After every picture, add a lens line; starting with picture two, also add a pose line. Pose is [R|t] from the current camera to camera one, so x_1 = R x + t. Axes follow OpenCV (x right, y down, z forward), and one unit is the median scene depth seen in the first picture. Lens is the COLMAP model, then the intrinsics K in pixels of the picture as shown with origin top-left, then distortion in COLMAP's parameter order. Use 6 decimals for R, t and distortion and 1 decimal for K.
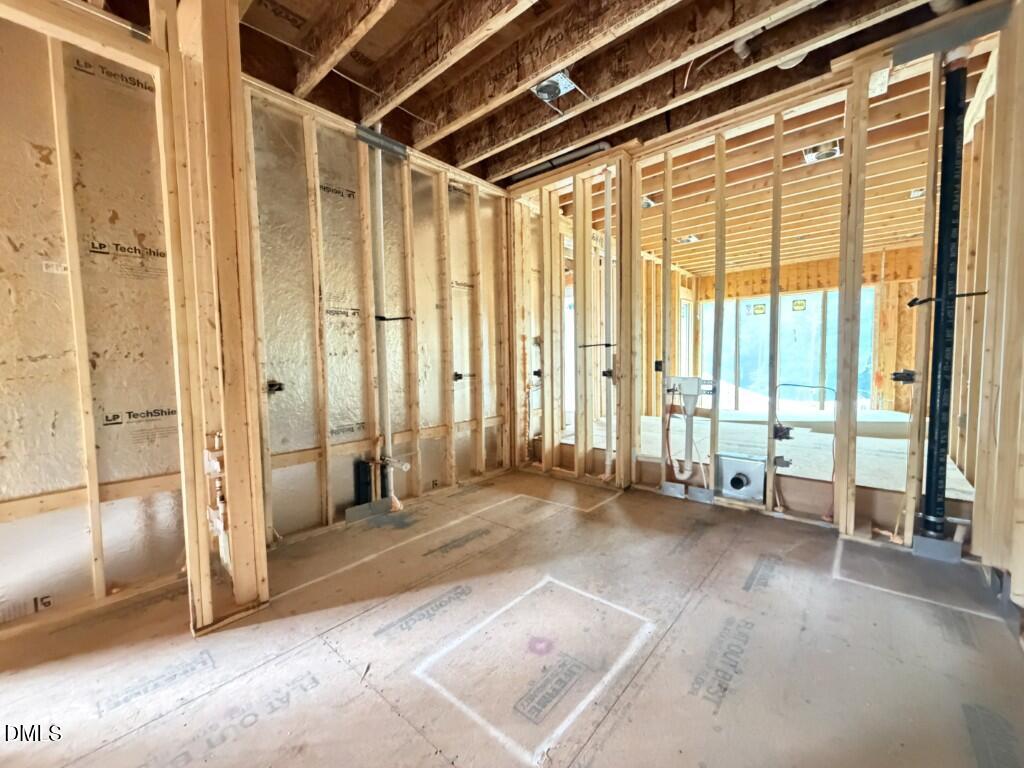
lens RADIAL K [[409.6, 0, 518.1], [0, 409.6, 385.5], [0, 0, 1]] dist [-0.003392, 0.000317]
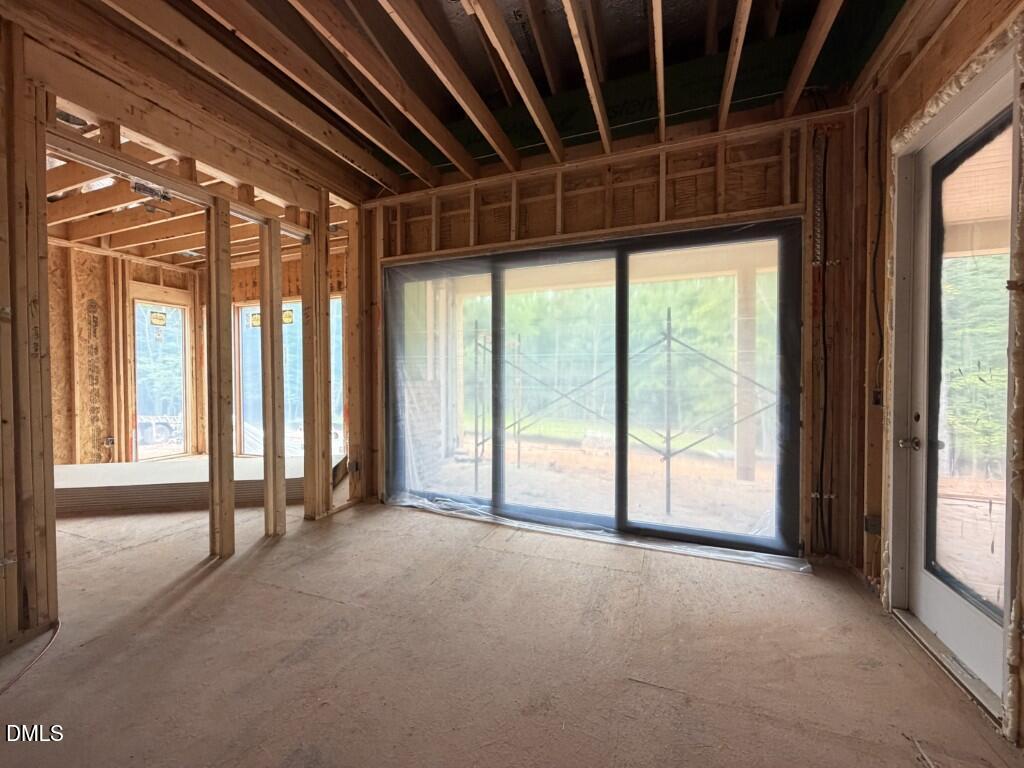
lens RADIAL K [[409.6, 0, 511.9], [0, 409.6, 381.0], [0, 0, 1]] dist [-0.003392, 0.000317]
pose [[0.939942, 0.014063, 0.341045, 0.913656], [0.004081, 0.998617, -0.052425, -0.039558], [-0.341311, 0.050669, 0.938584, 0.163728]]
